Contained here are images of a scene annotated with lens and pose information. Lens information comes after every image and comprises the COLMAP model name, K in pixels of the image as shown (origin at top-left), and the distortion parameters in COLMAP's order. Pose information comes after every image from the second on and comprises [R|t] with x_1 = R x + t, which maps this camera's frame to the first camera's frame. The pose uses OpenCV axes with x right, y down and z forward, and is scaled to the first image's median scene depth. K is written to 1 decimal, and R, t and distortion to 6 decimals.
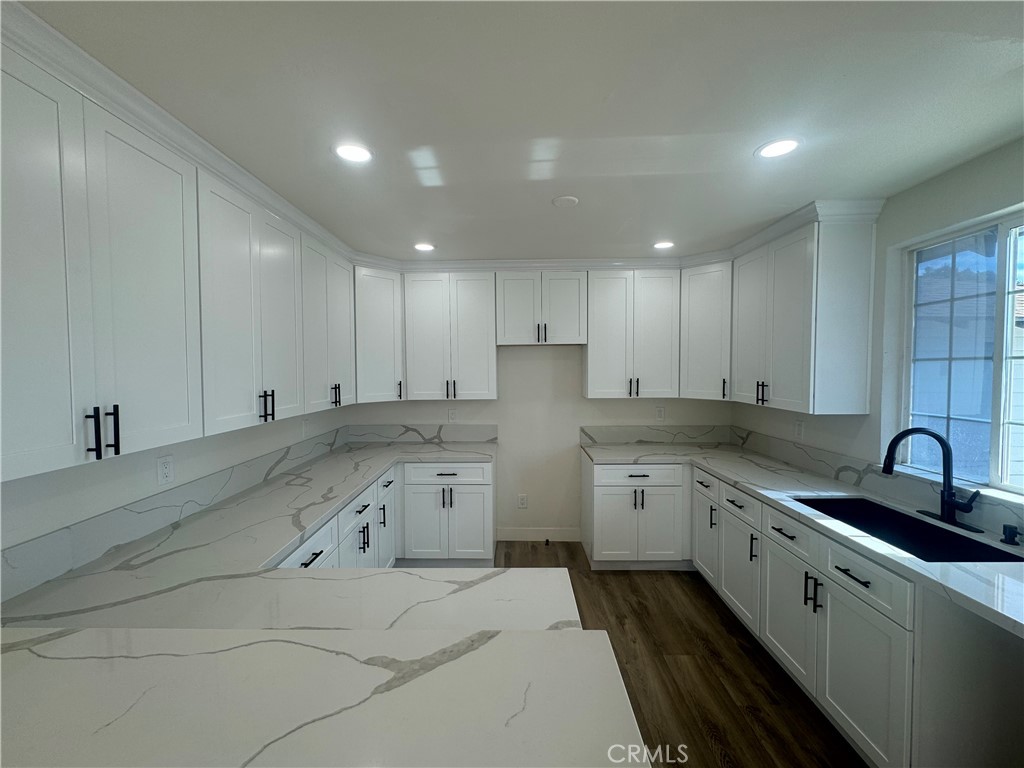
lens RADIAL K [[408.4, 0, 511.8], [0, 408.4, 381.3], [0, 0, 1]] dist [-0.004155, 0.001337]
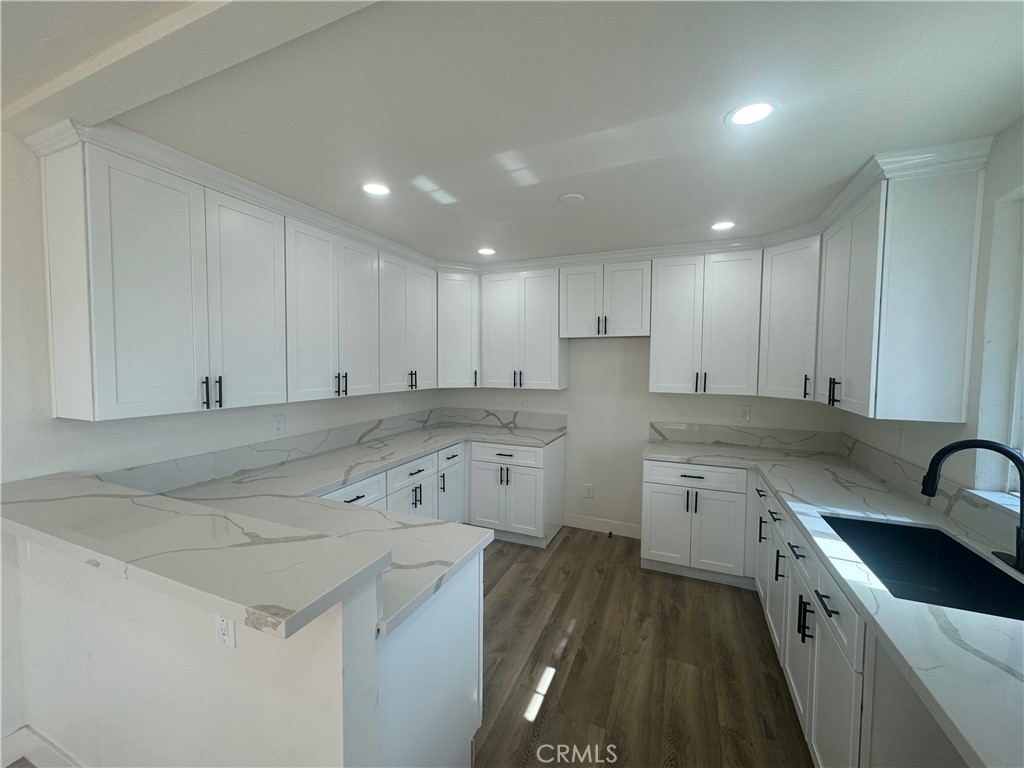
lens RADIAL K [[408.4, 0, 511.6], [0, 408.4, 380.9], [0, 0, 1]] dist [-0.004155, 0.001337]
pose [[0.924195, 0.030072, -0.380734, 0.276836], [-0.025601, 0.999531, 0.016805, 0.007714], [0.381061, -0.005784, 0.924532, -0.018913]]
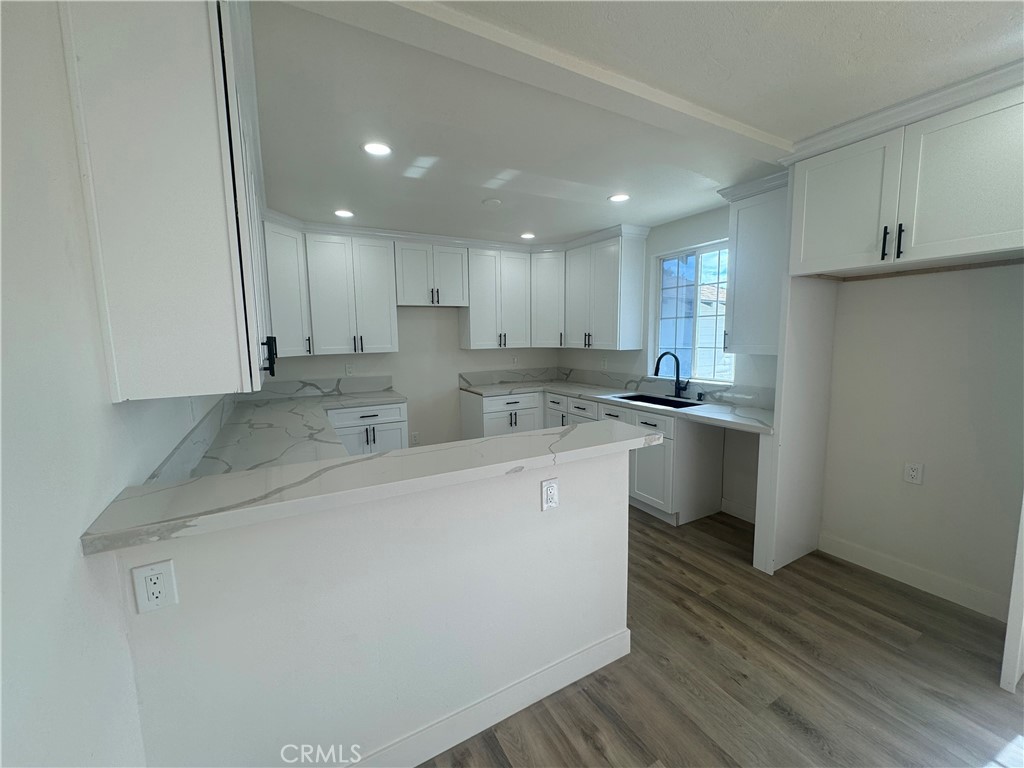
lens RADIAL K [[408.4, 0, 511.5], [0, 408.4, 381.3], [0, 0, 1]] dist [-0.004155, 0.001337]
pose [[0.868463, -0.061172, 0.491966, -0.374286], [0.024166, 0.996402, 0.081235, 0.044859], [-0.495165, -0.058661, 0.866816, -0.204185]]
